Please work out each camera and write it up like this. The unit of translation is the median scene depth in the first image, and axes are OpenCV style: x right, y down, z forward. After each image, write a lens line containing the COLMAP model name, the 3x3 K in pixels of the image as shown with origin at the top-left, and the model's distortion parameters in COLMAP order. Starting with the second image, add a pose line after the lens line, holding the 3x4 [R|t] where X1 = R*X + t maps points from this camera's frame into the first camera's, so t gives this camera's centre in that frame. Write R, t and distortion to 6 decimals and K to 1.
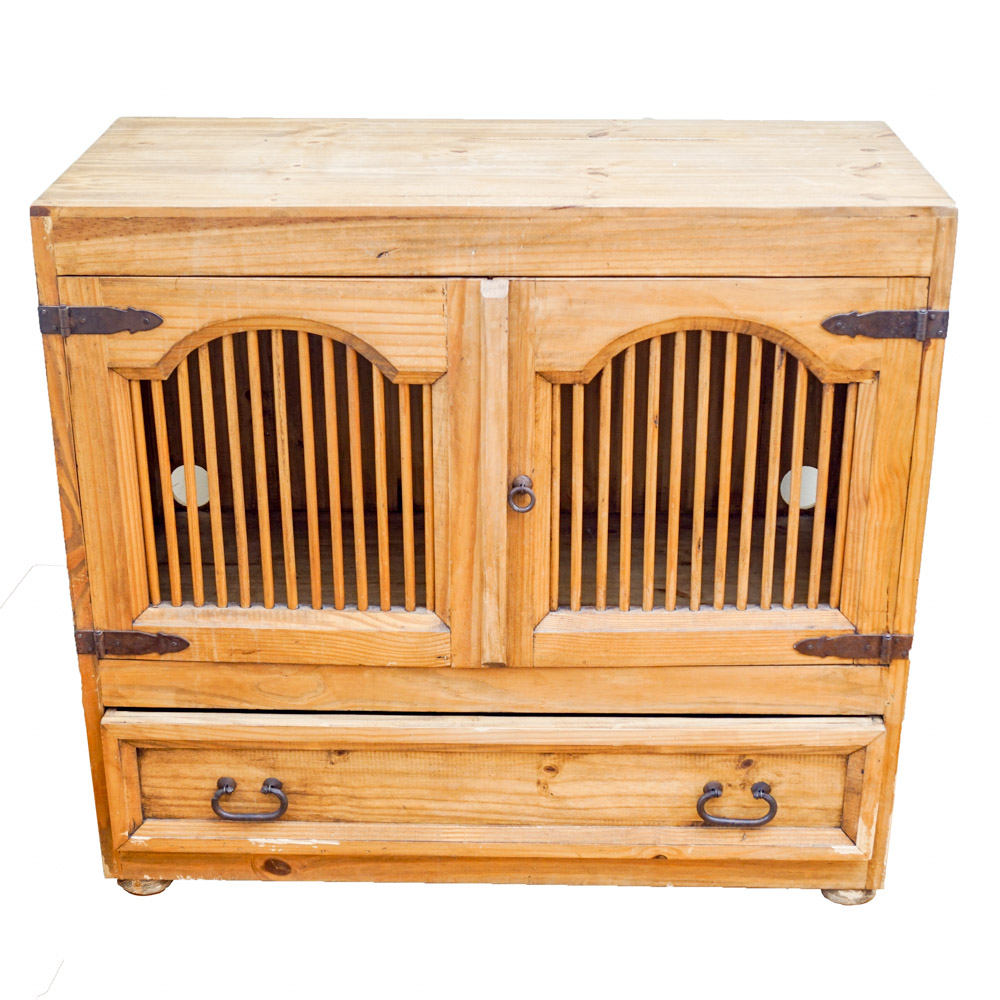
lens RADIAL K [[1715.6, 0, 500.0], [0, 1715.6, 500.0], [0, 0, 1]] dist [-0.048903, -0.048817]
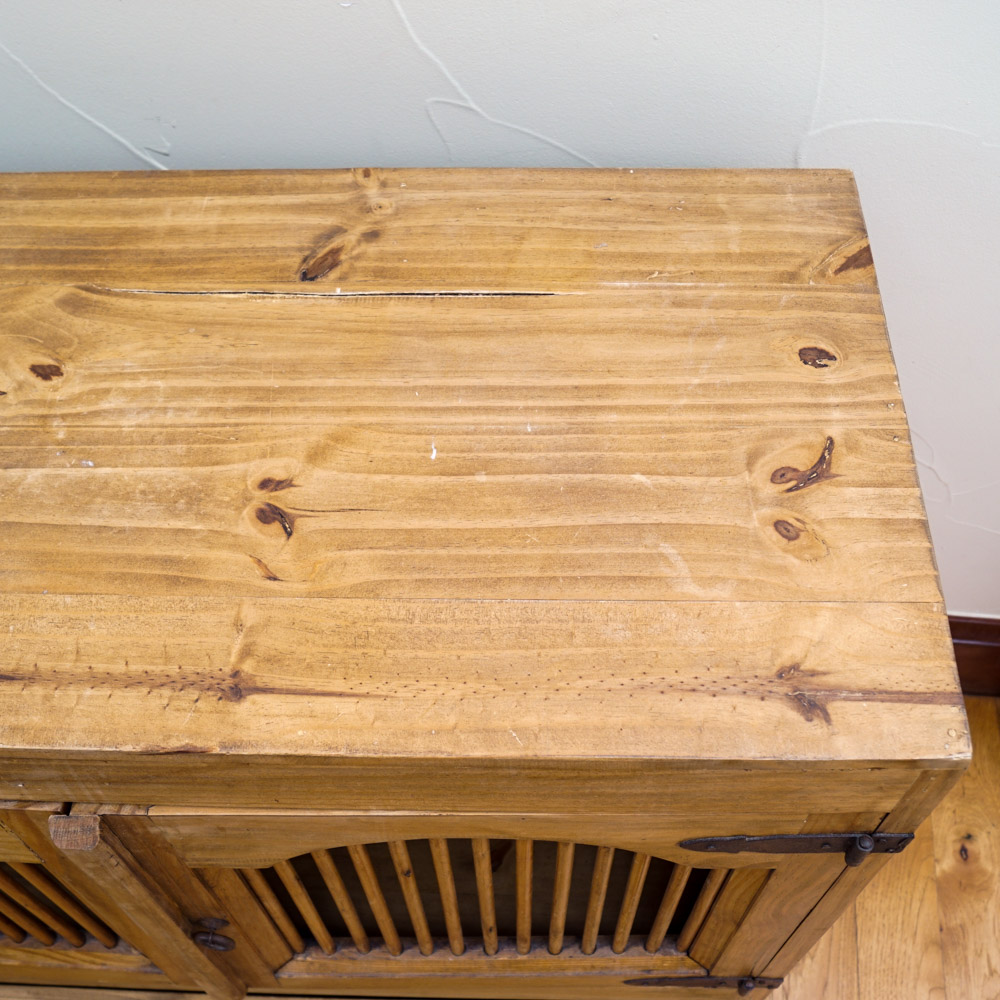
lens RADIAL K [[1207.7, 0, 500.0], [0, 1207.7, 500.0], [0, 0, 1]] dist [-0.083439, 0.014750]
pose [[0.999918, -0.011347, -0.005977, 0.129750], [0.012772, 0.838639, 0.544538, -0.399091], [-0.001167, -0.544569, 0.838715, 0.716185]]
